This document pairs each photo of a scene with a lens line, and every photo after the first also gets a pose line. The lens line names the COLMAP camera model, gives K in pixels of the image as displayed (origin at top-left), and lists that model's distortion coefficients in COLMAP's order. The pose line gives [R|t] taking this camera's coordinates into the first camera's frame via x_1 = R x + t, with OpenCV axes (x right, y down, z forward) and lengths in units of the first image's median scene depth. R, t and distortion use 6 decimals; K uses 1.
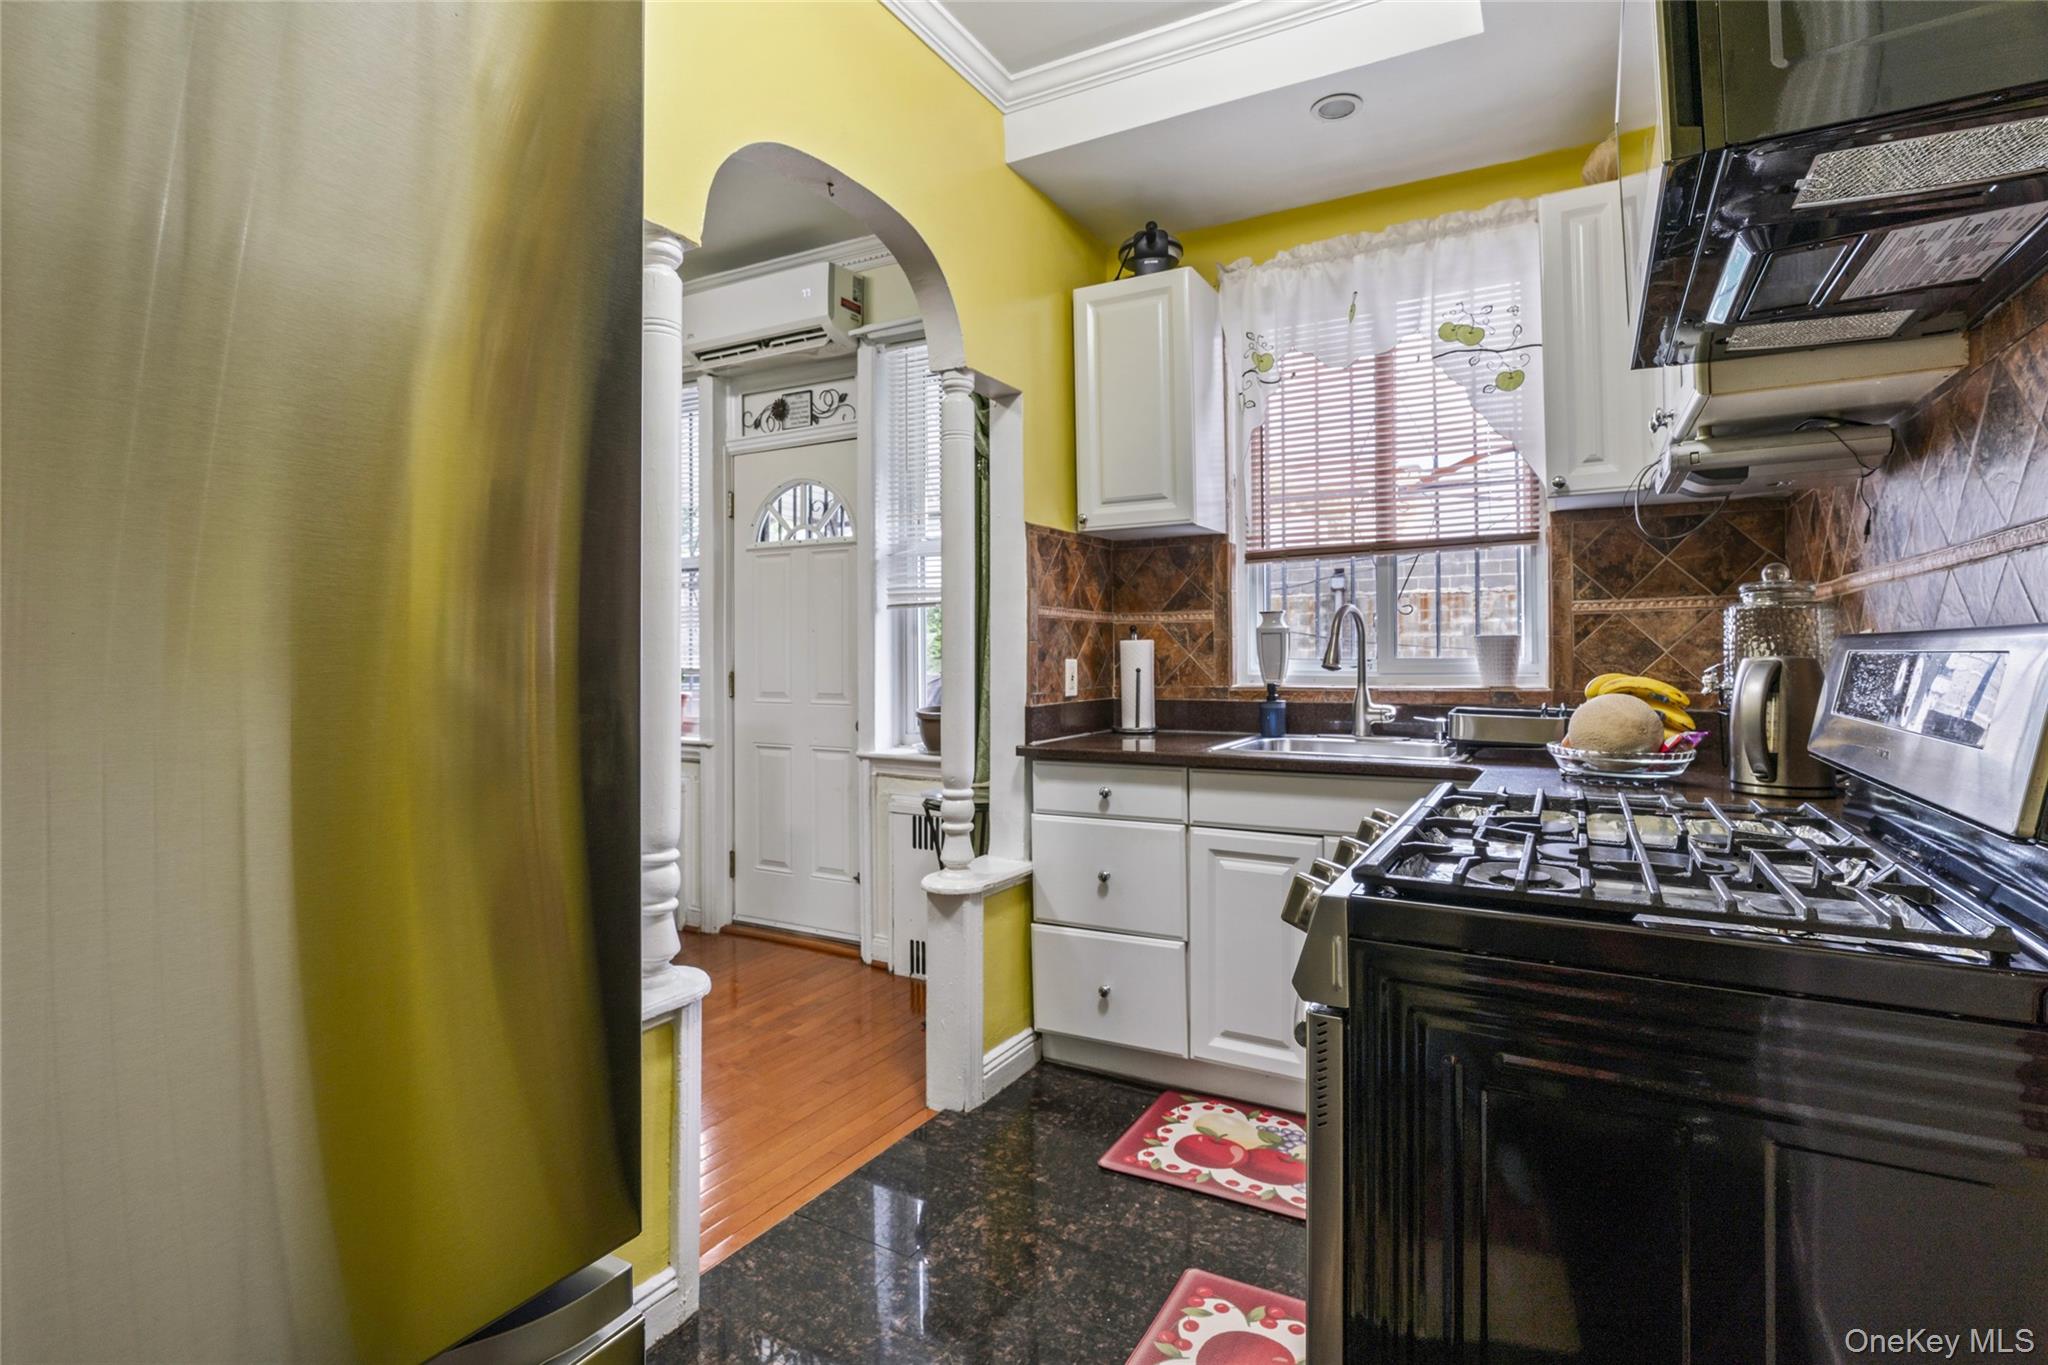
lens RADIAL K [[999.4, 0, 1026.5], [0, 999.4, 666.0], [0, 0, 1]] dist [-0.003119, 0.011320]
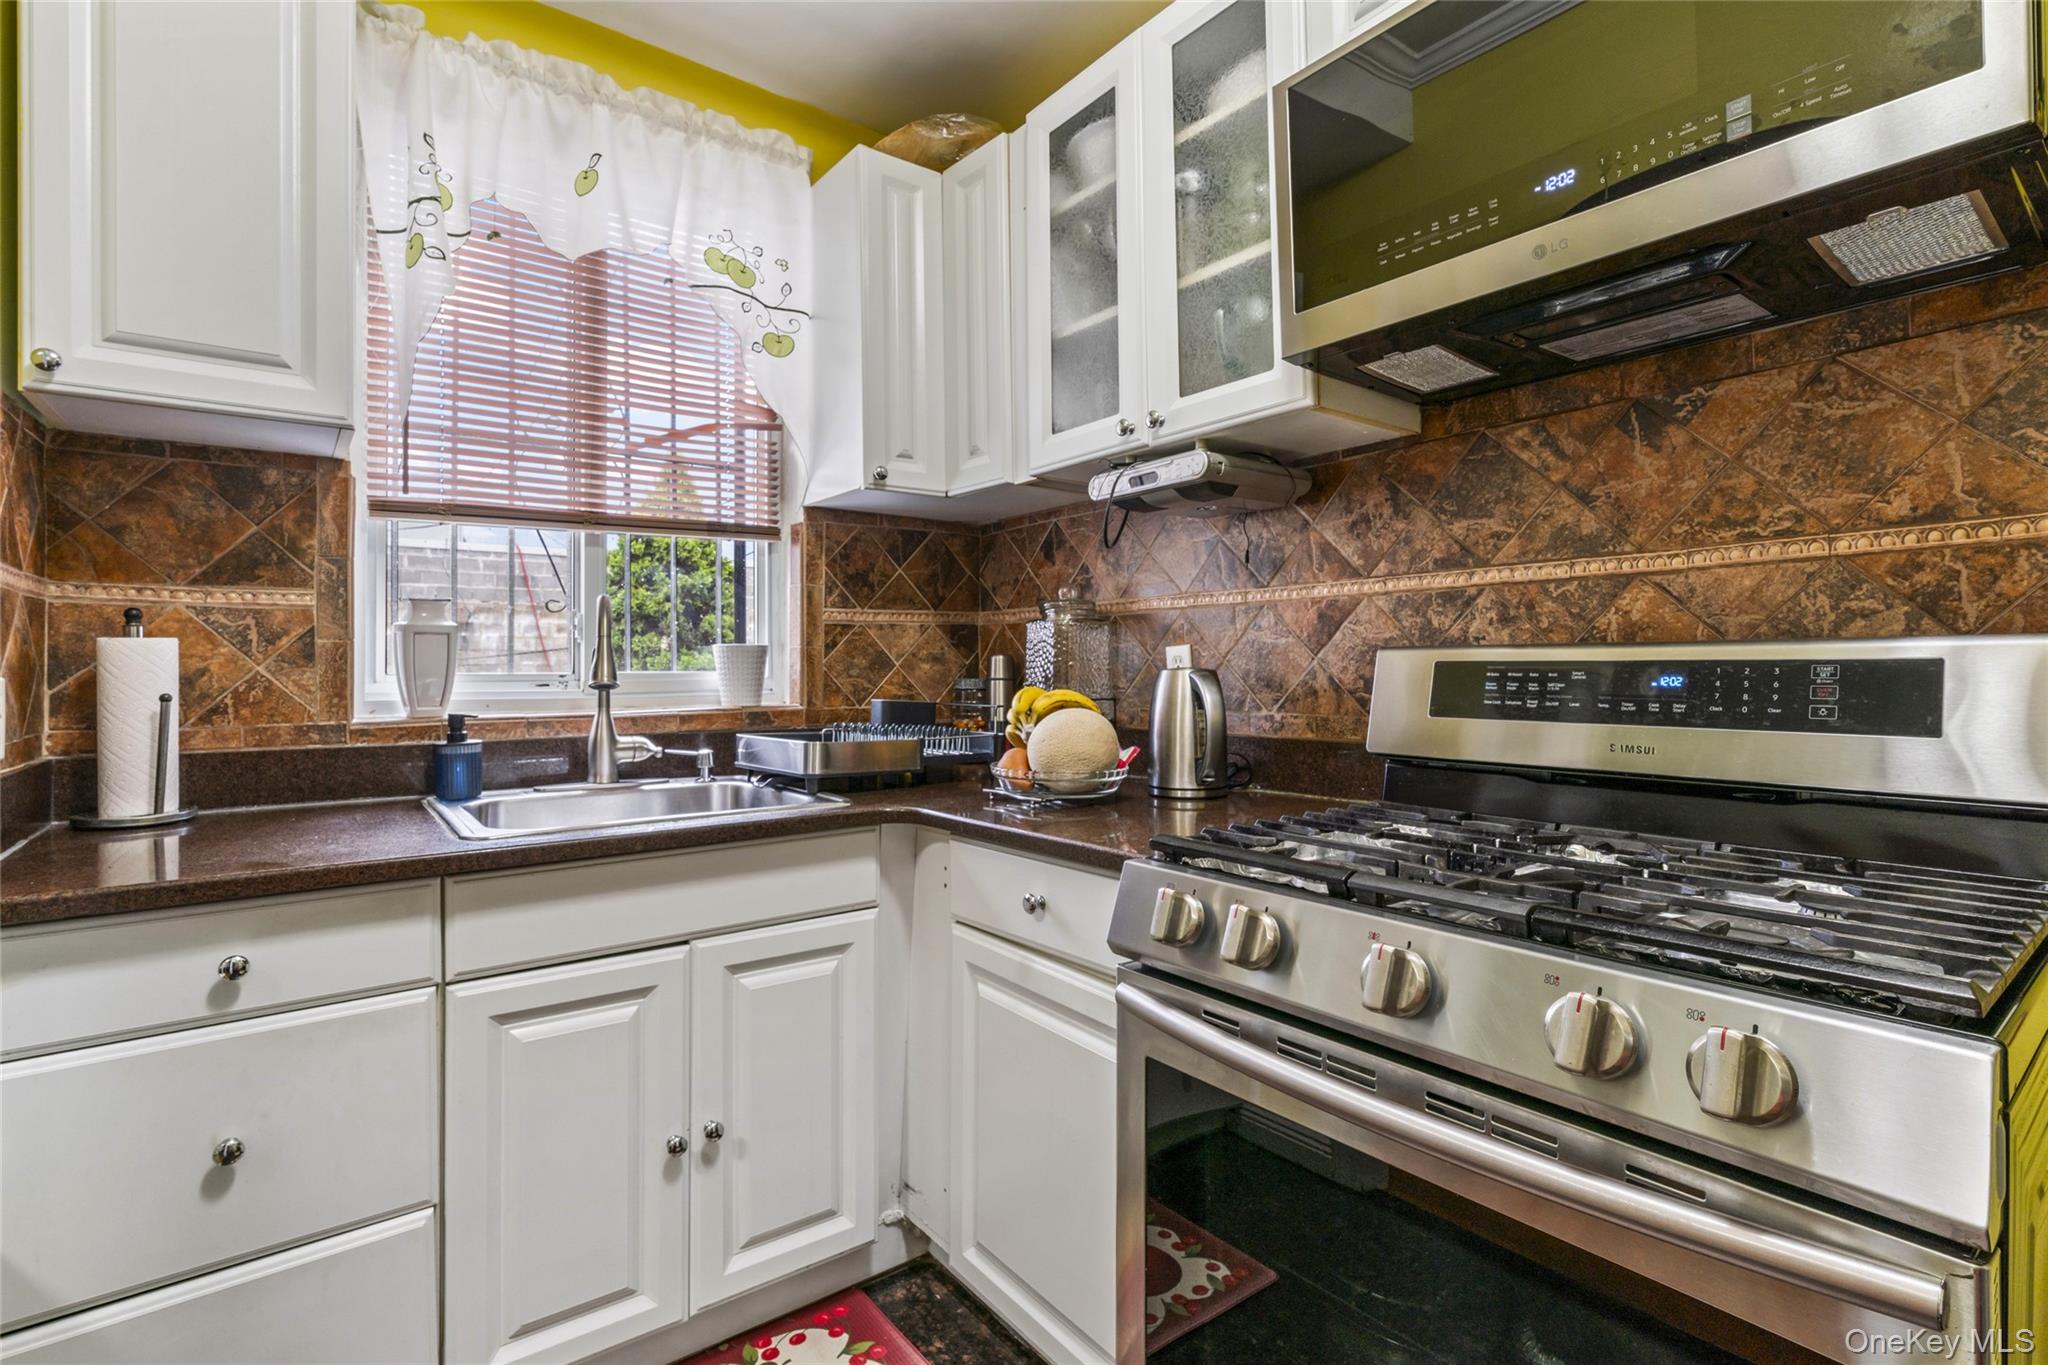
lens RADIAL K [[948.5, 0, 1022.3], [0, 948.5, 669.9], [0, 0, 1]] dist [-0.022882, 0.009233]
pose [[0.399587, 0.000495, 0.916695, -0.158738], [0.012121, 0.999910, -0.005824, -0.002088], [-0.916615, 0.013438, 0.399545, 0.463188]]
